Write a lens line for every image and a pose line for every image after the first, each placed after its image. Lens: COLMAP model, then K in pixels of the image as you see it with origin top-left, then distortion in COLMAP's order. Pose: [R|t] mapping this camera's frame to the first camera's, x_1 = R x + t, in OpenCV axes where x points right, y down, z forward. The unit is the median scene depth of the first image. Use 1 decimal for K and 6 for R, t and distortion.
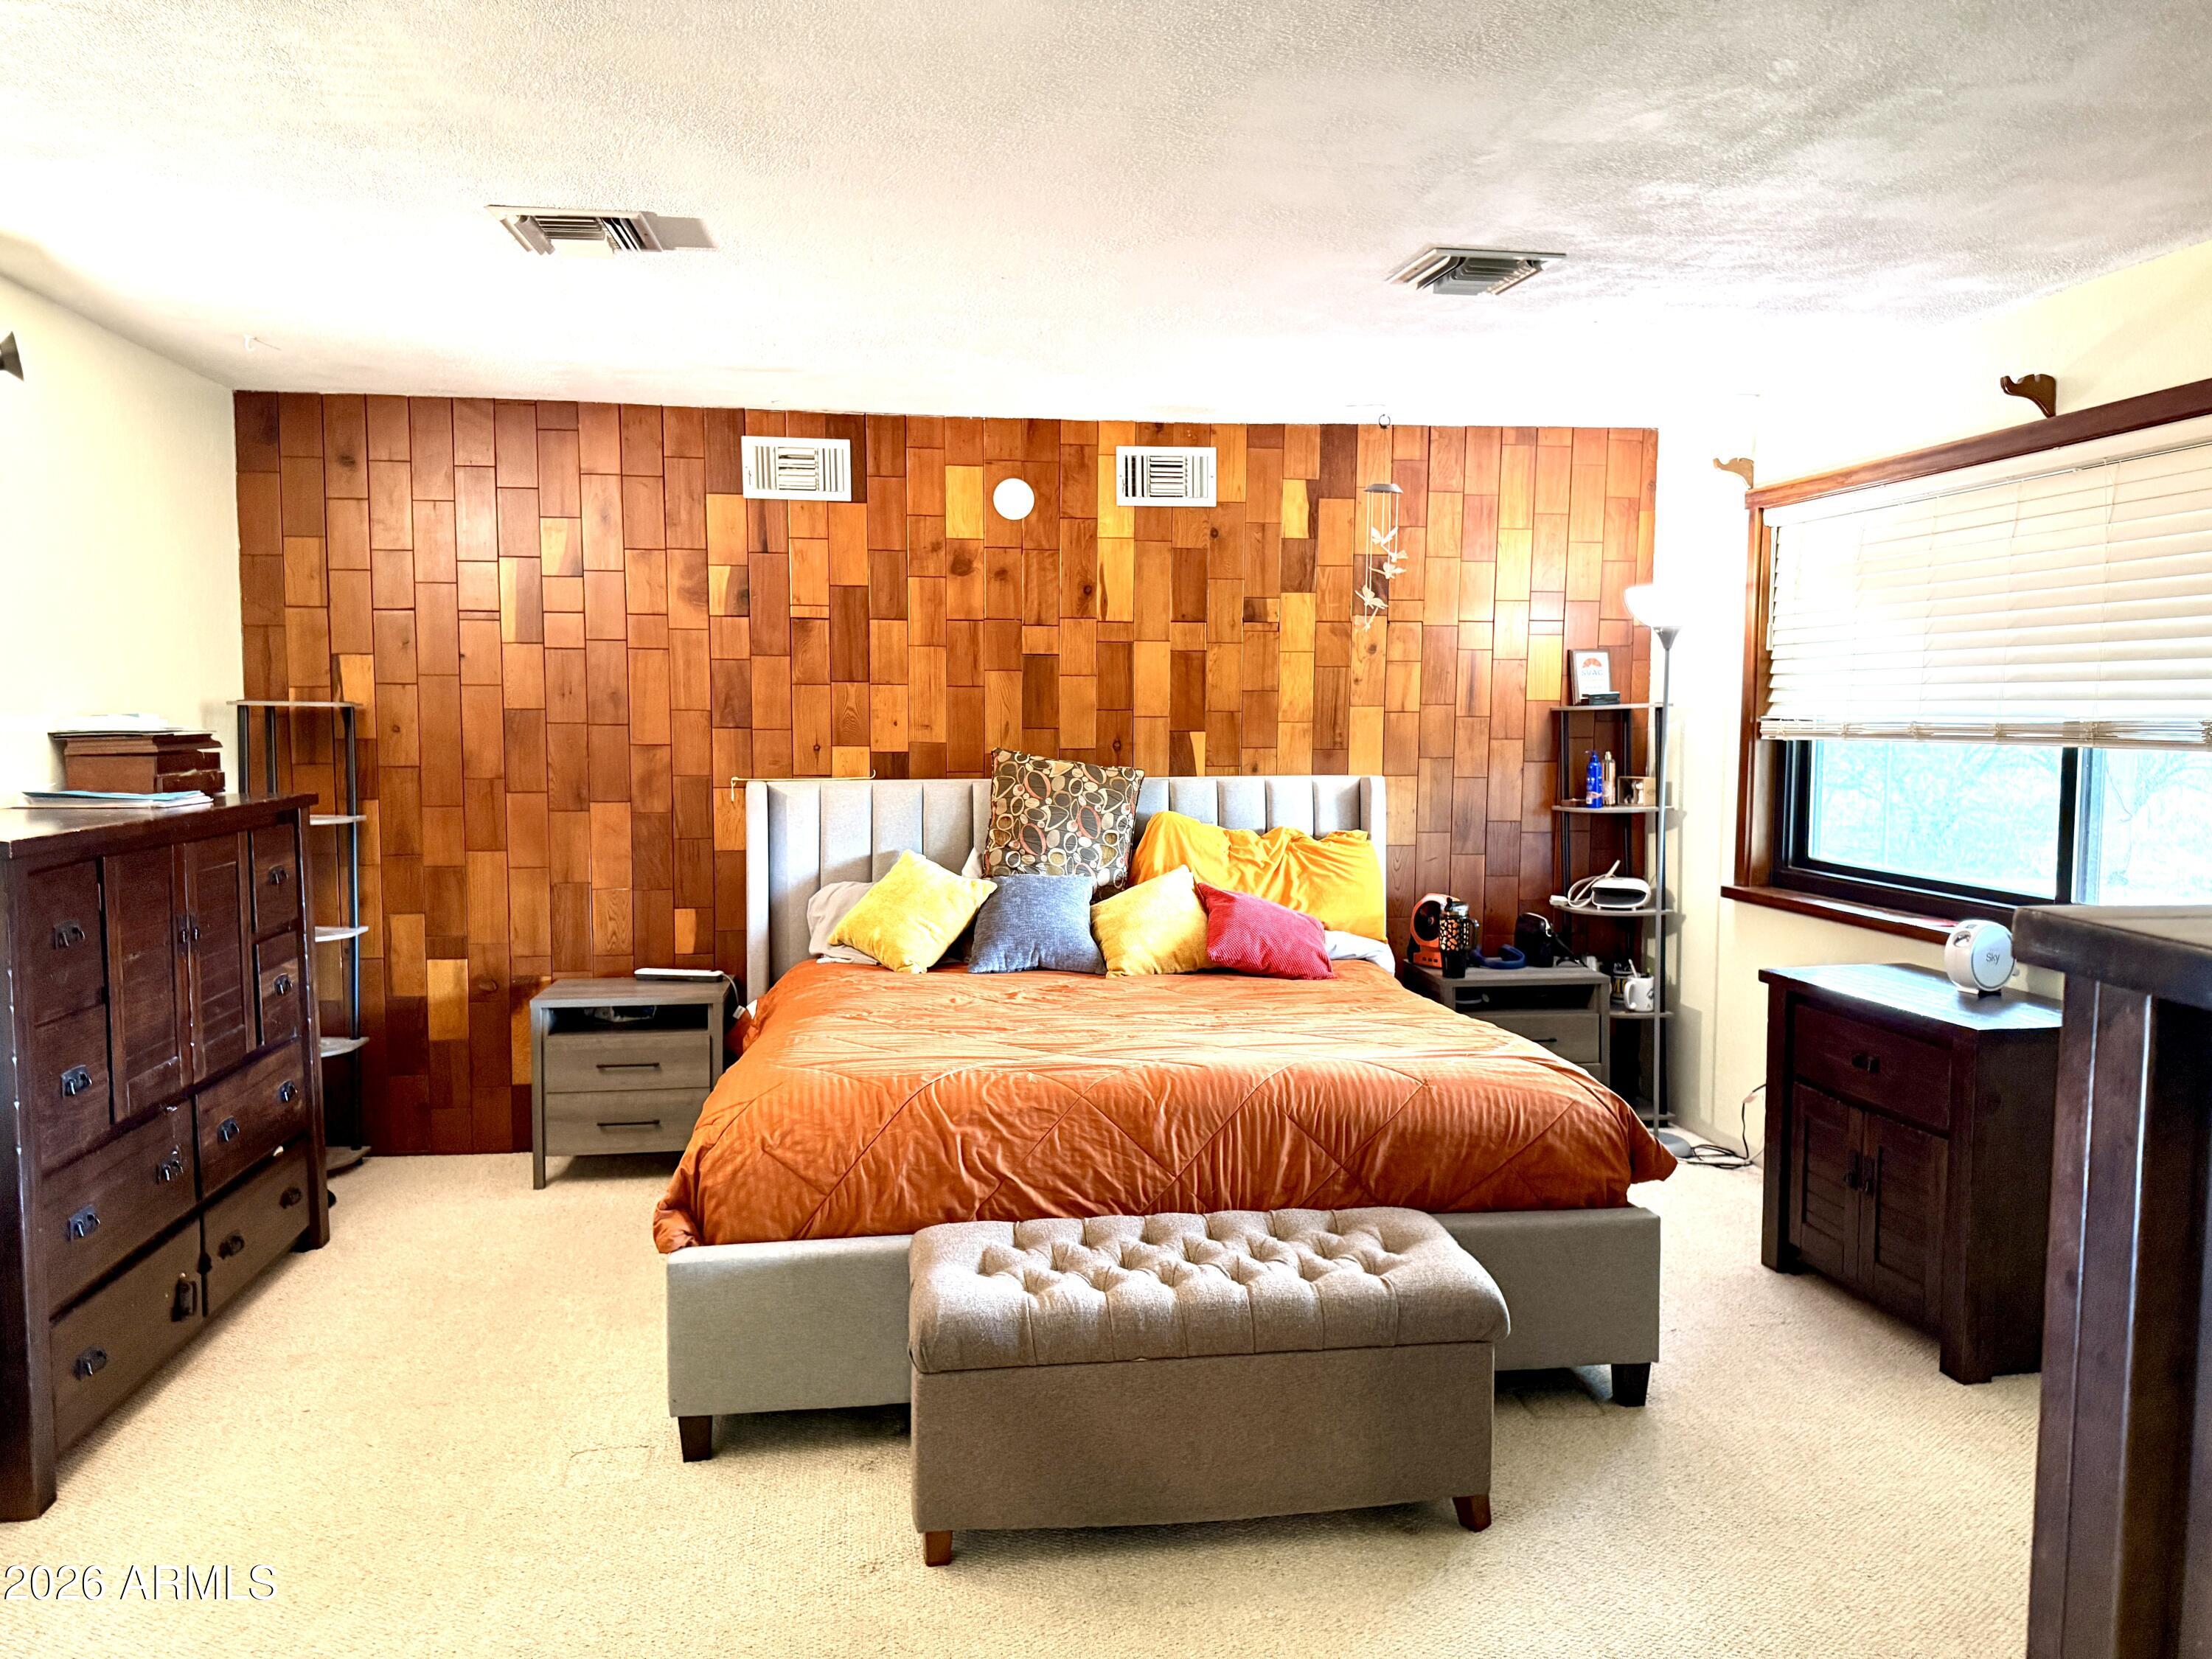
lens RADIAL K [[1552.9, 0, 1106.0], [0, 1552.9, 829.5], [0, 0, 1]] dist [0.116268, -0.178847]
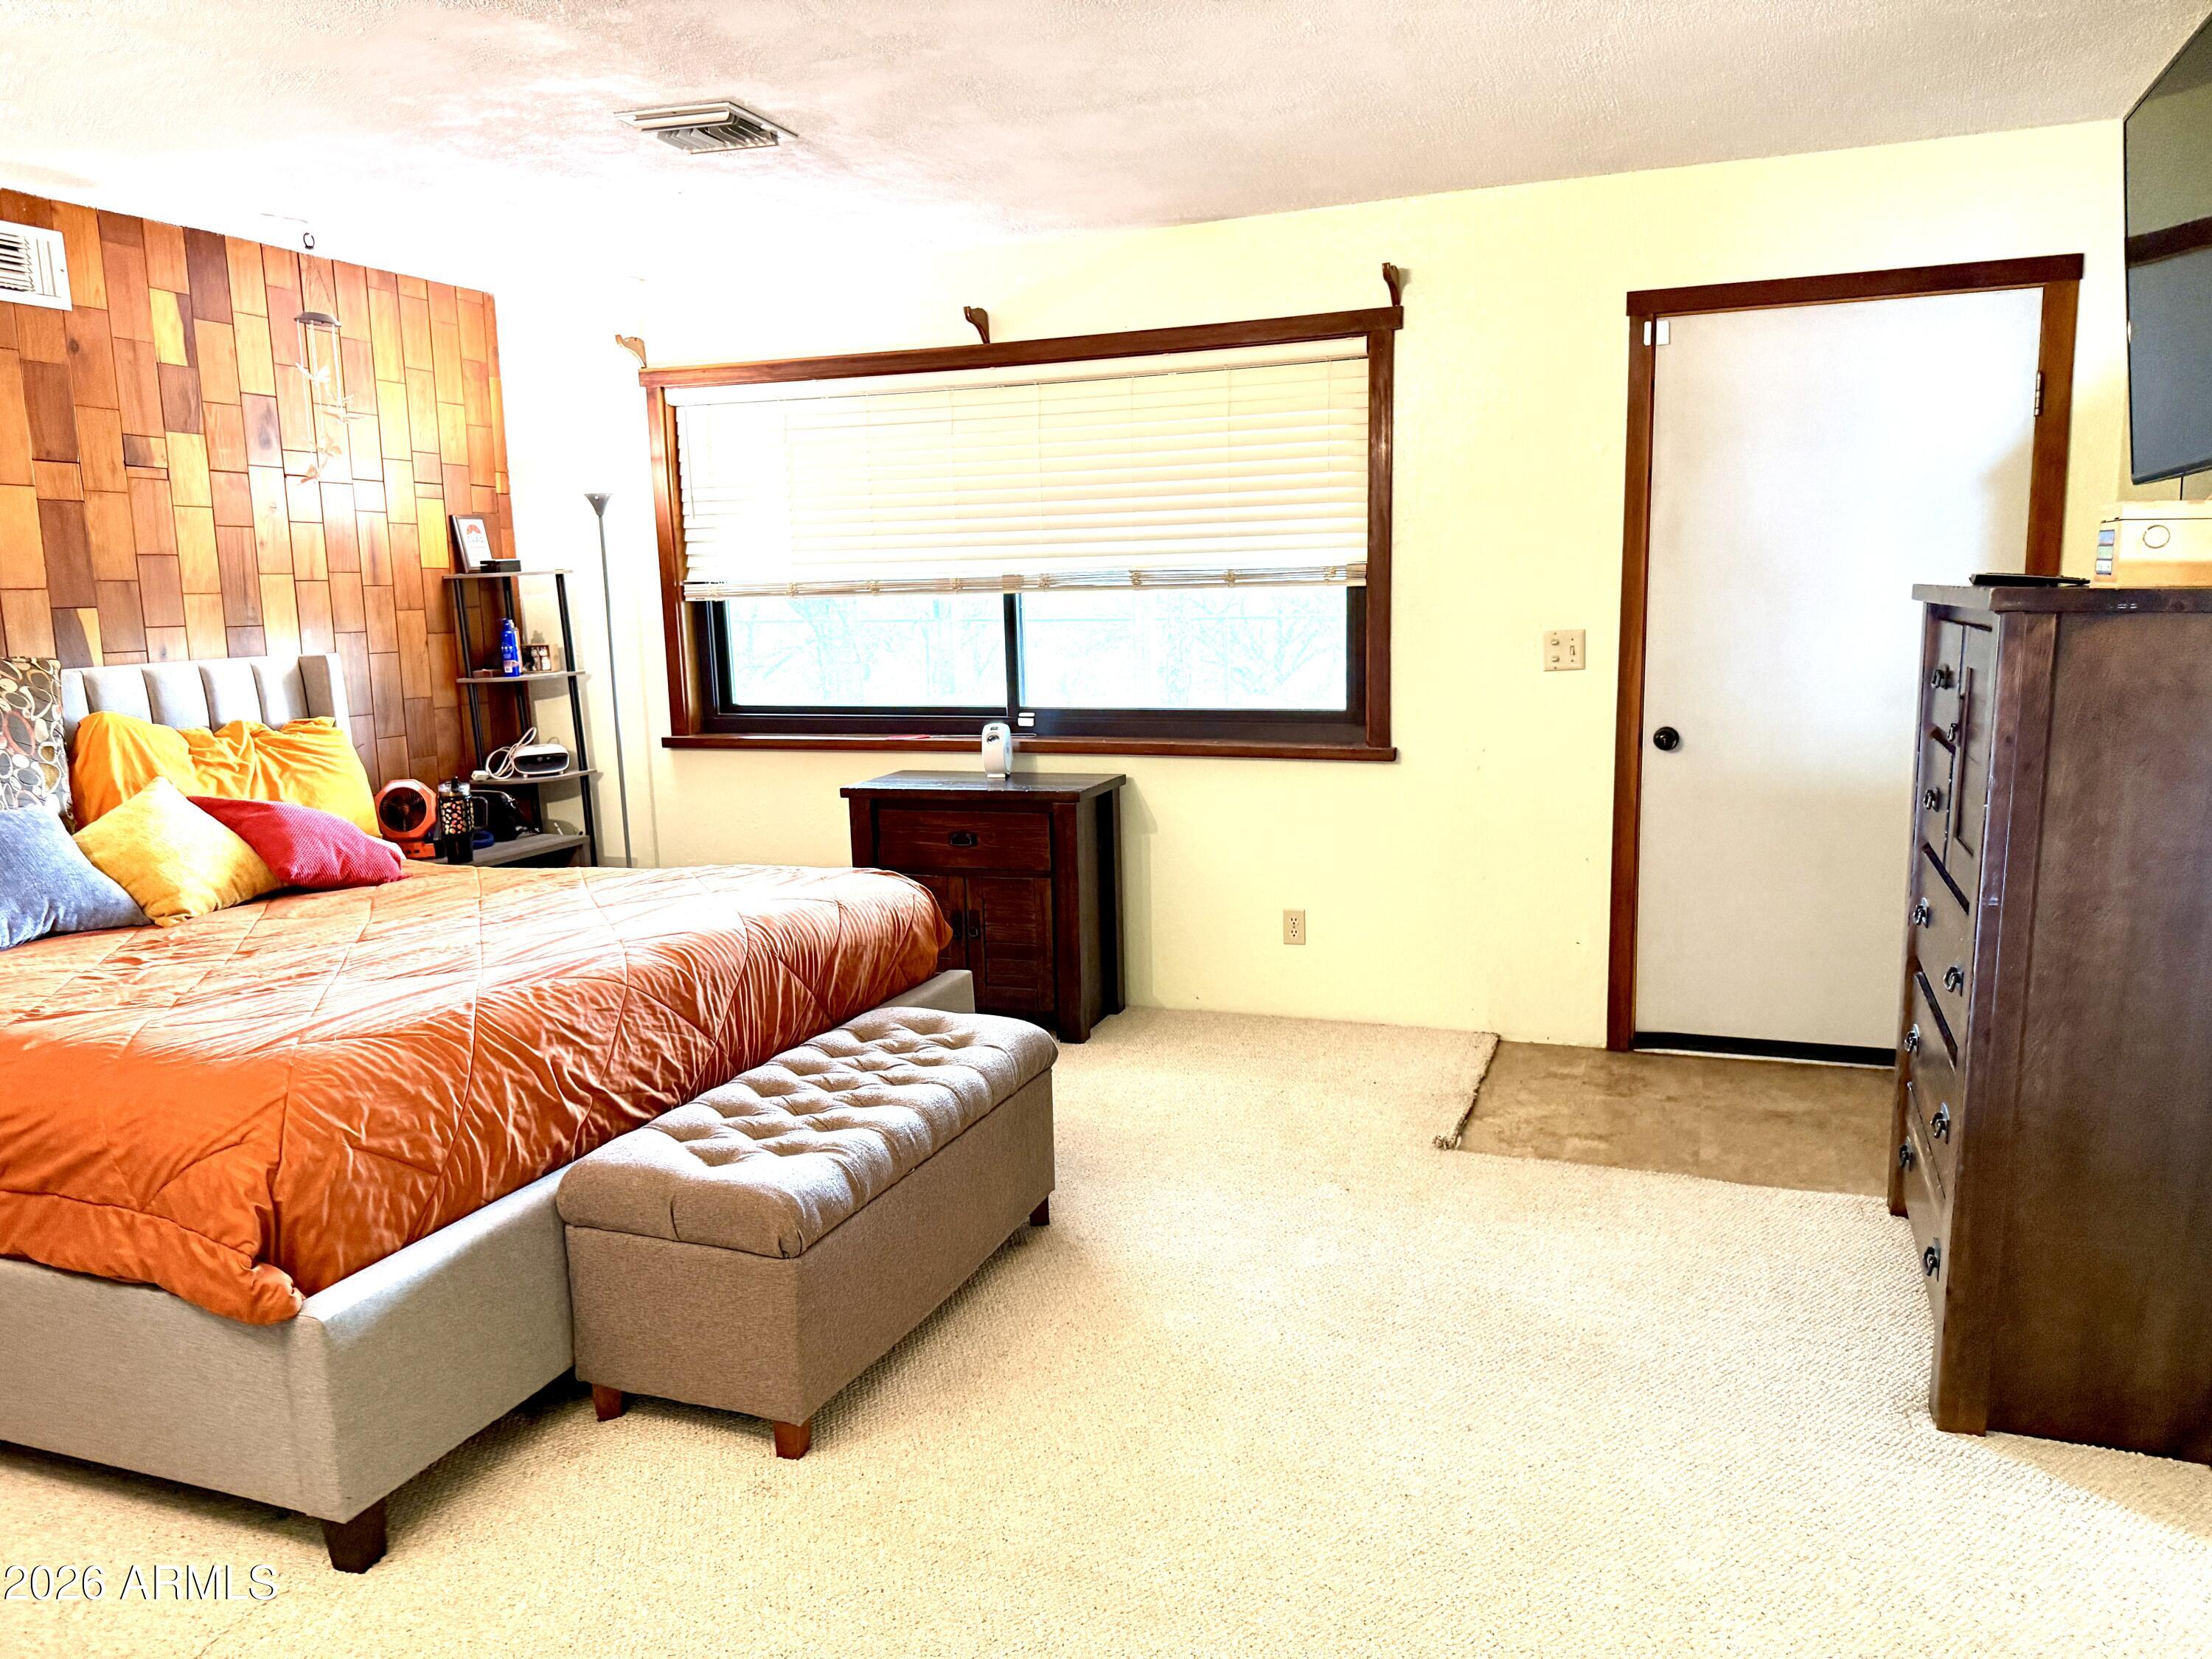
lens RADIAL K [[1562.1, 0, 1132.7], [0, 1562.1, 831.8], [0, 0, 1]] dist [0.045919, -0.060712]
pose [[0.477349, -0.149496, 0.865903, -0.399671], [0.093281, 0.988474, 0.119235, 0.001273], [-0.873748, 0.023855, 0.485793, 0.185087]]
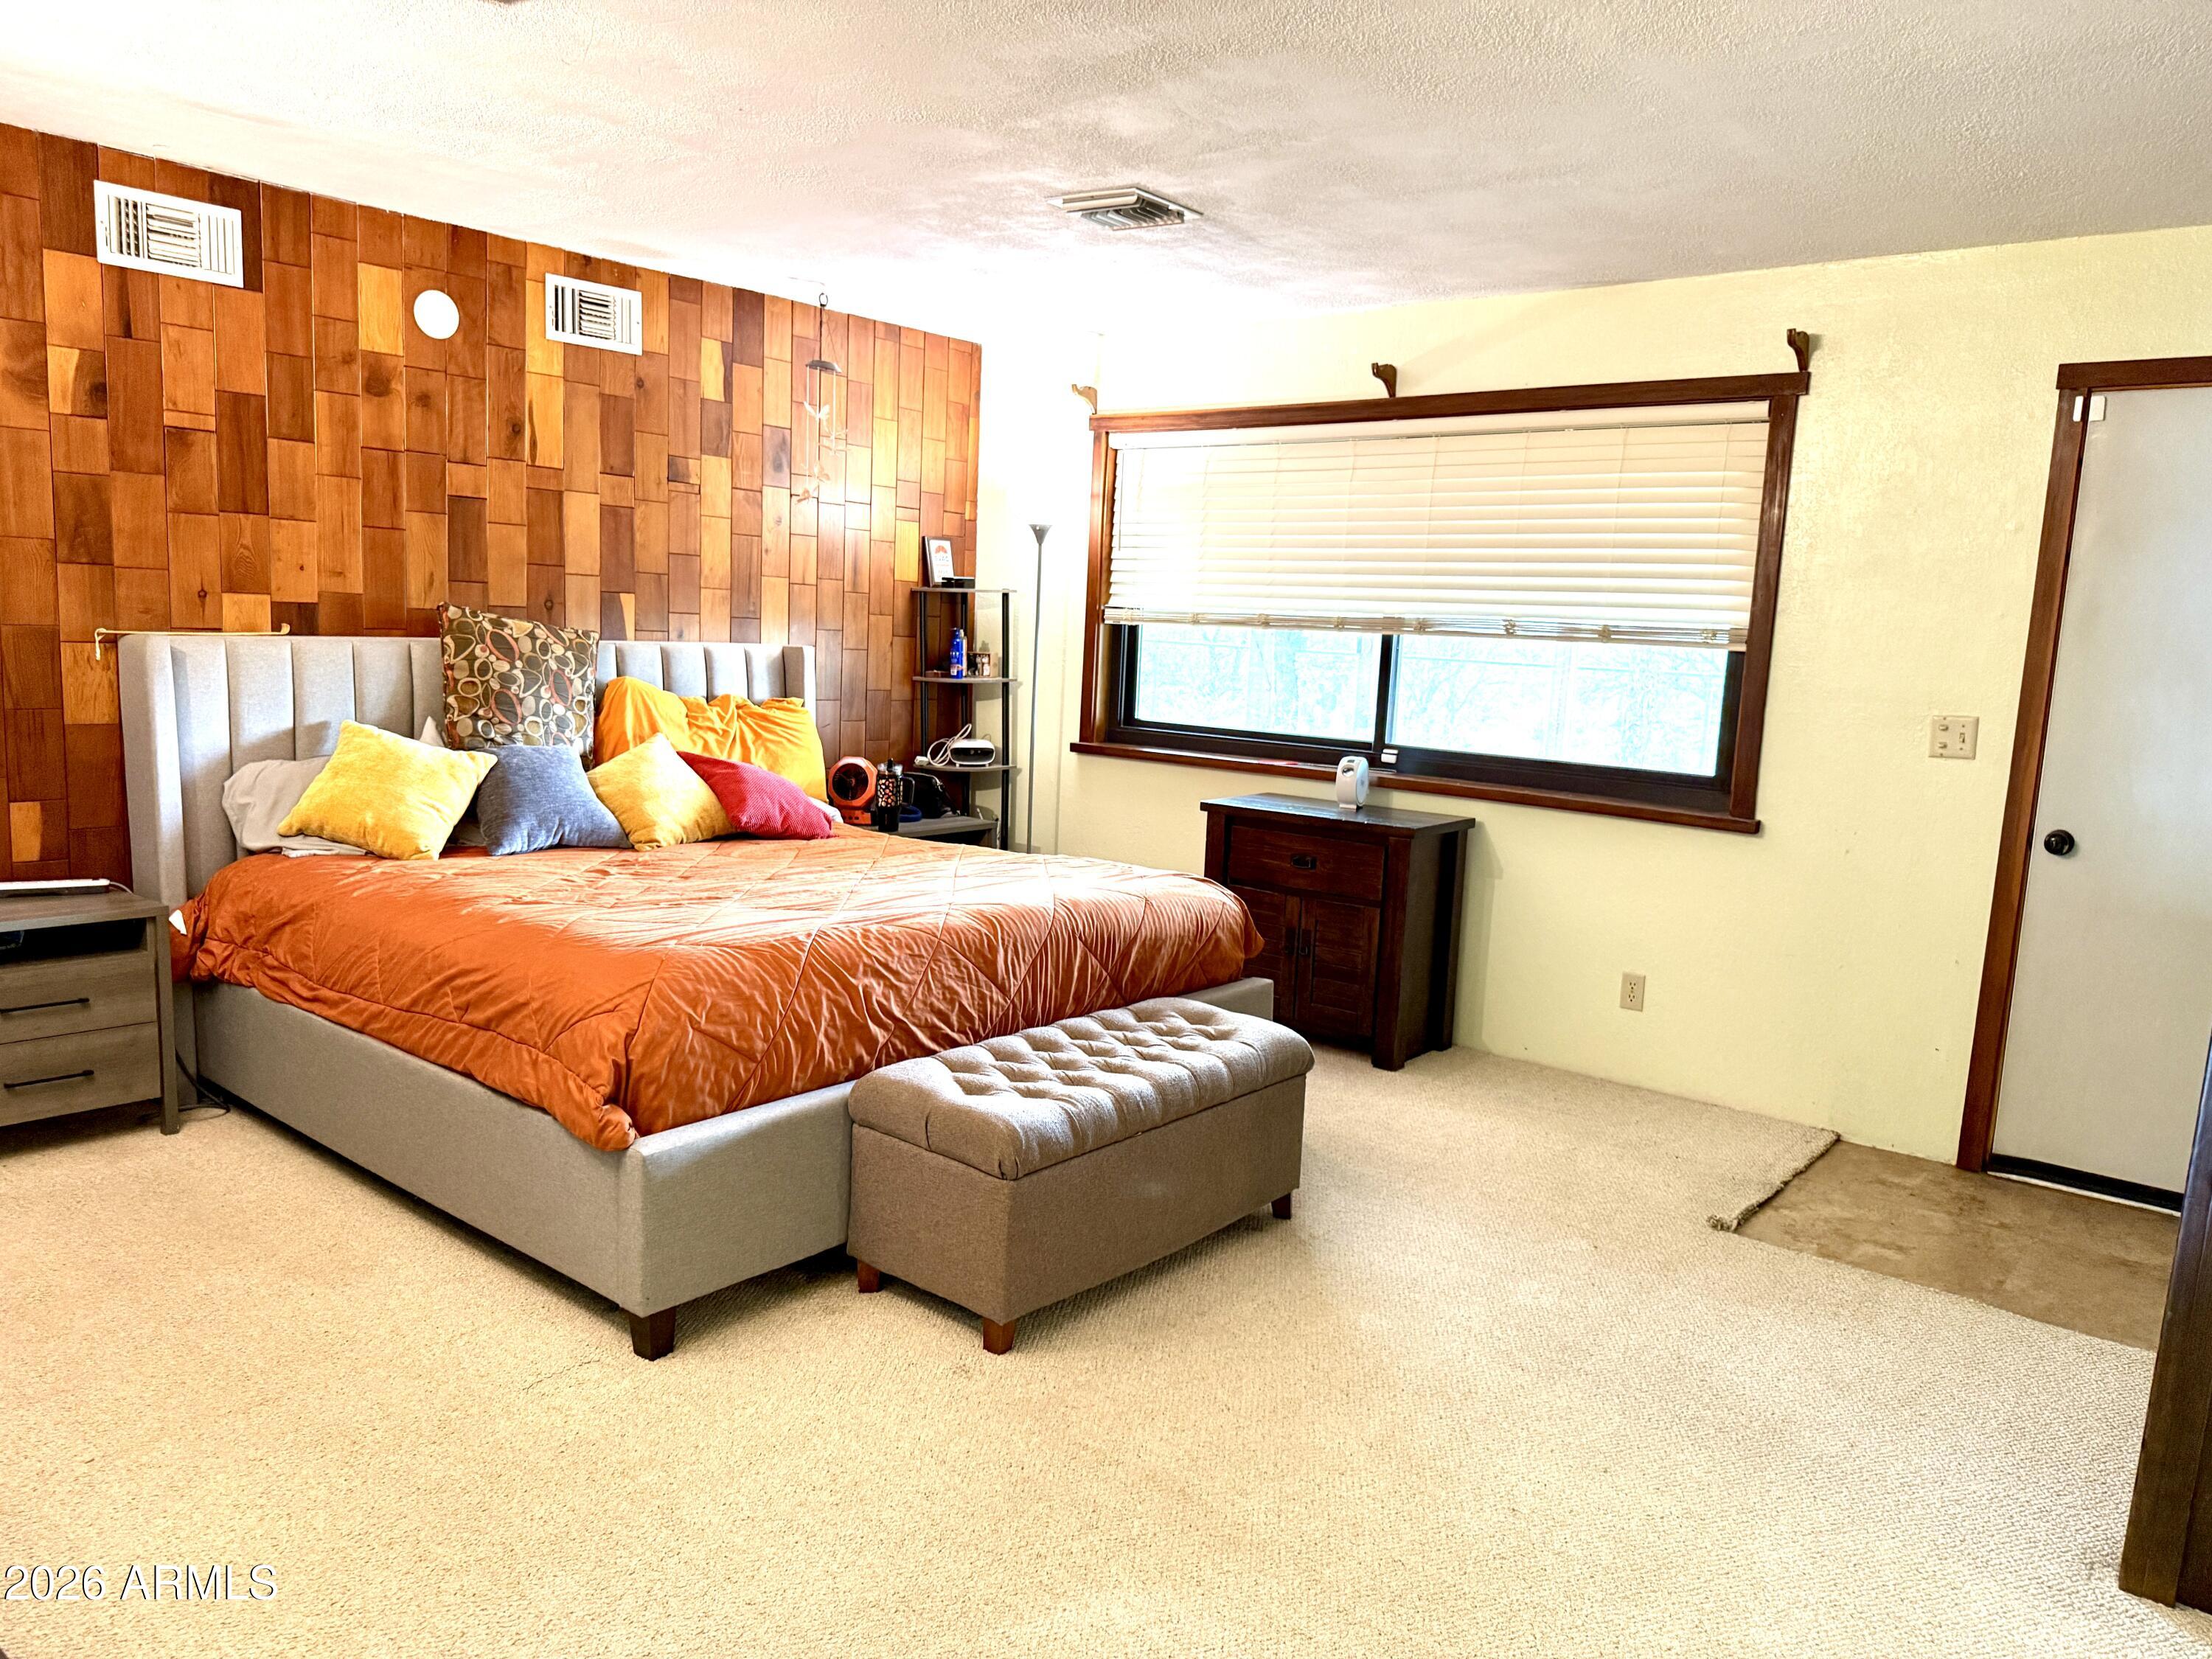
lens RADIAL K [[1552.3, 0, 1121.2], [0, 1552.3, 841.5], [0, 0, 1]] dist [0.096901, -0.160565]
pose [[0.735069, -0.064606, 0.674907, -0.394469], [0.007404, 0.996155, 0.087293, 0.007225], [-0.677952, -0.059169, 0.732721, 0.083367]]
